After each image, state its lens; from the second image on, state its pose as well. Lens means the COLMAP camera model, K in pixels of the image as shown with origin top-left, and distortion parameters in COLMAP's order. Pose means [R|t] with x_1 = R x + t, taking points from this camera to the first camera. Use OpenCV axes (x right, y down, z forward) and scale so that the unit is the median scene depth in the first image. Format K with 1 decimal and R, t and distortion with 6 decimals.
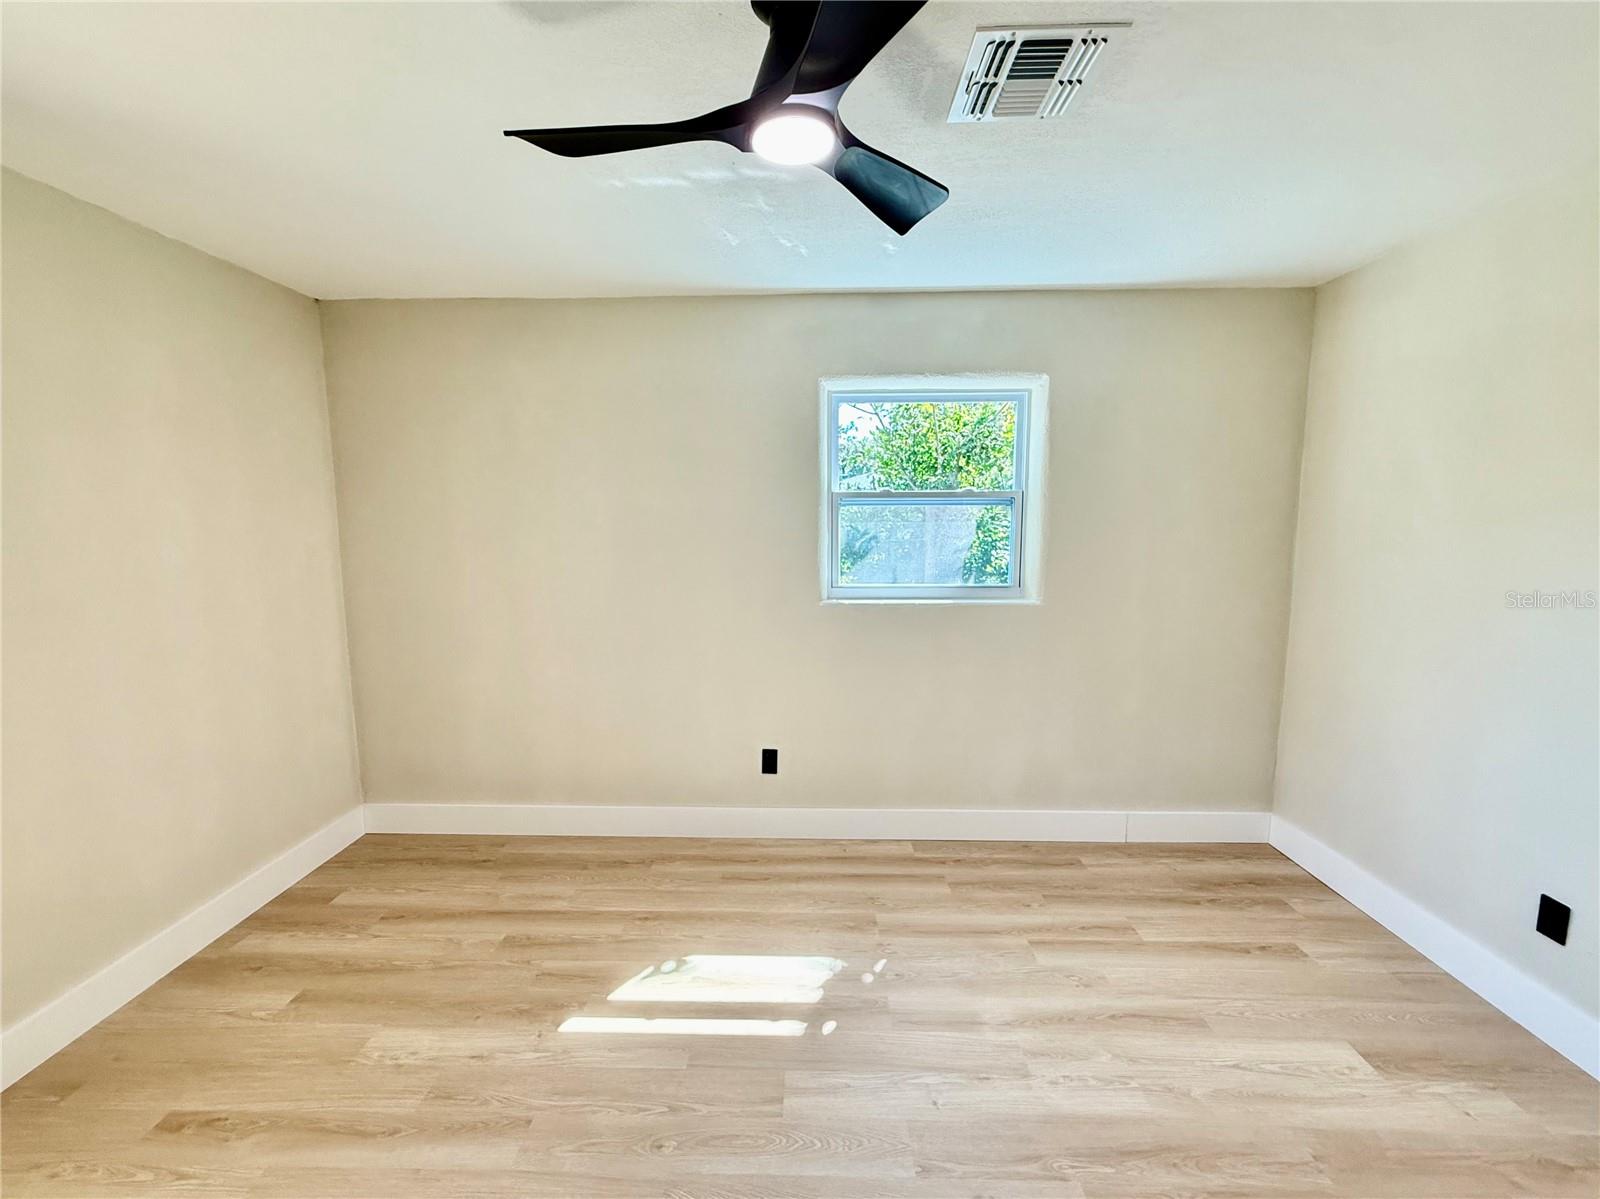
lens RADIAL K [[670.1, 0, 796.3], [0, 670.1, 597.9], [0, 0, 1]] dist [-0.000354, 0.000307]
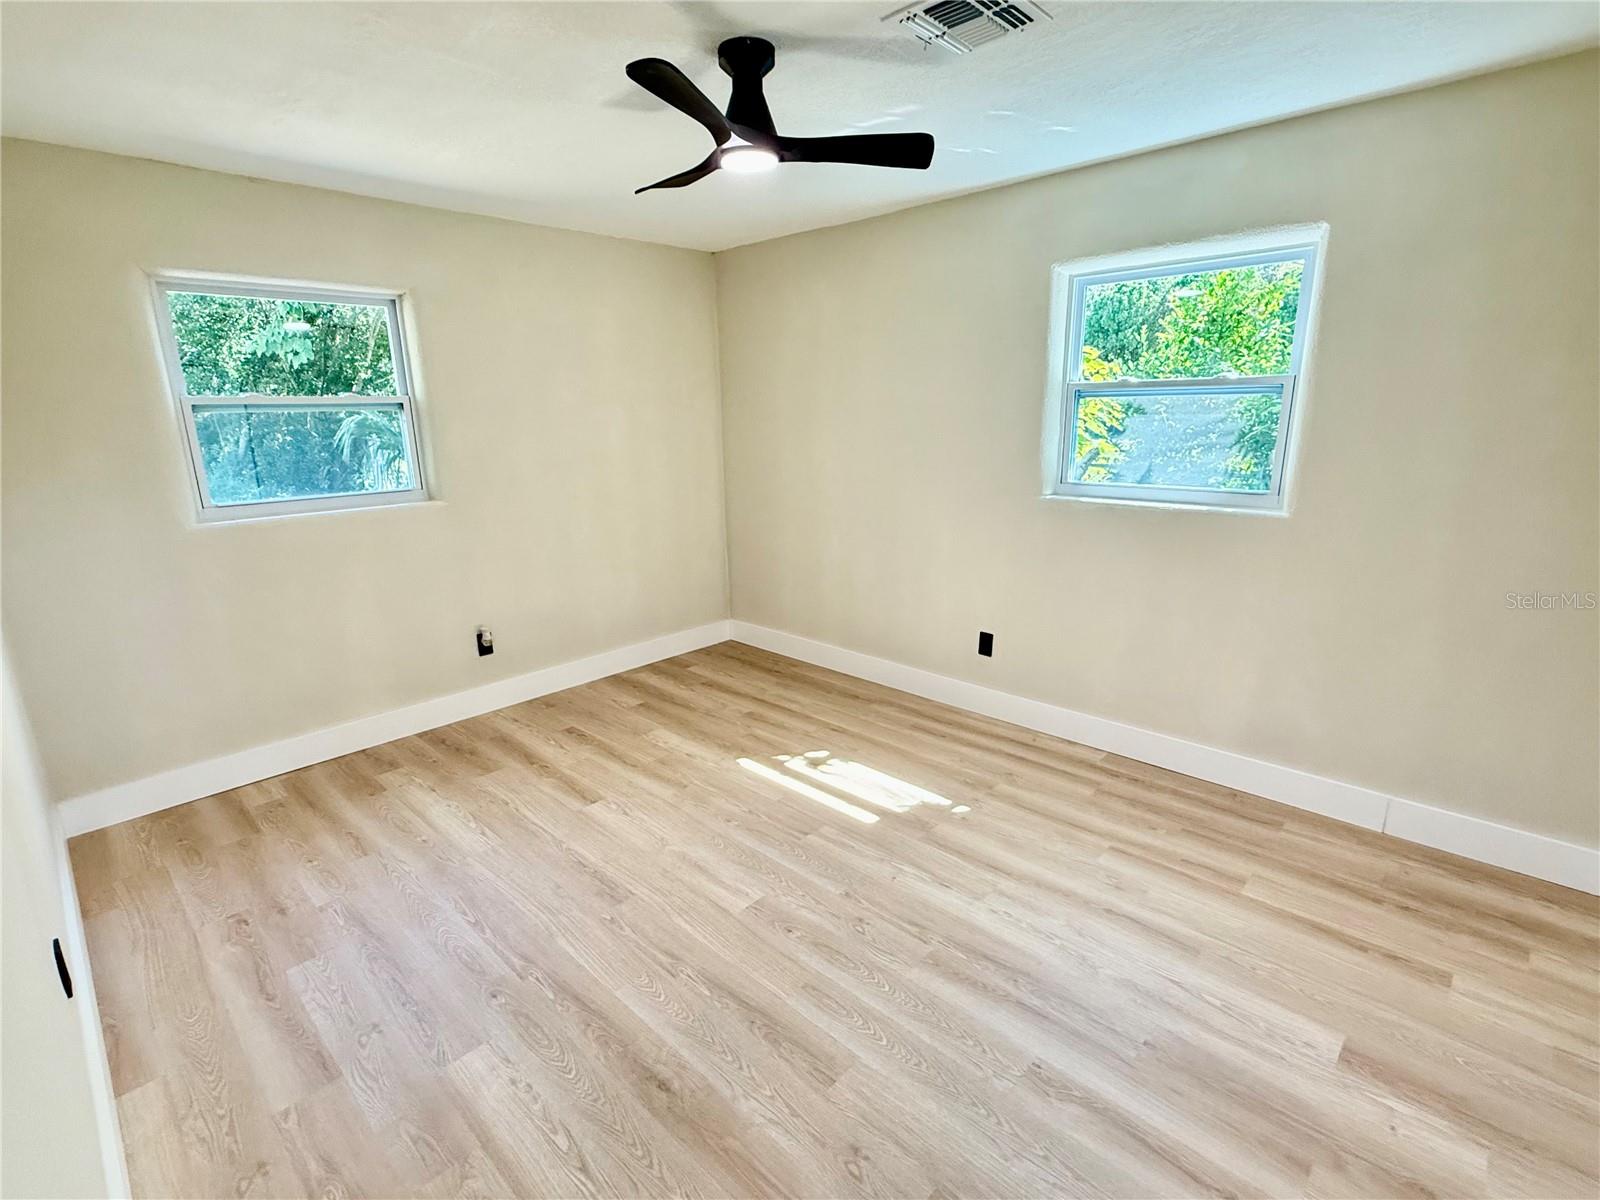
lens RADIAL K [[762.2, 0, 797.3], [0, 762.2, 601.8], [0, 0, 1]] dist [-0.000823, 0.000449]
pose [[0.736726, 0.157834, -0.657513, 0.641178], [-0.068381, 0.984782, 0.159774, 0.003730], [0.672725, -0.072748, 0.736307, -0.115821]]
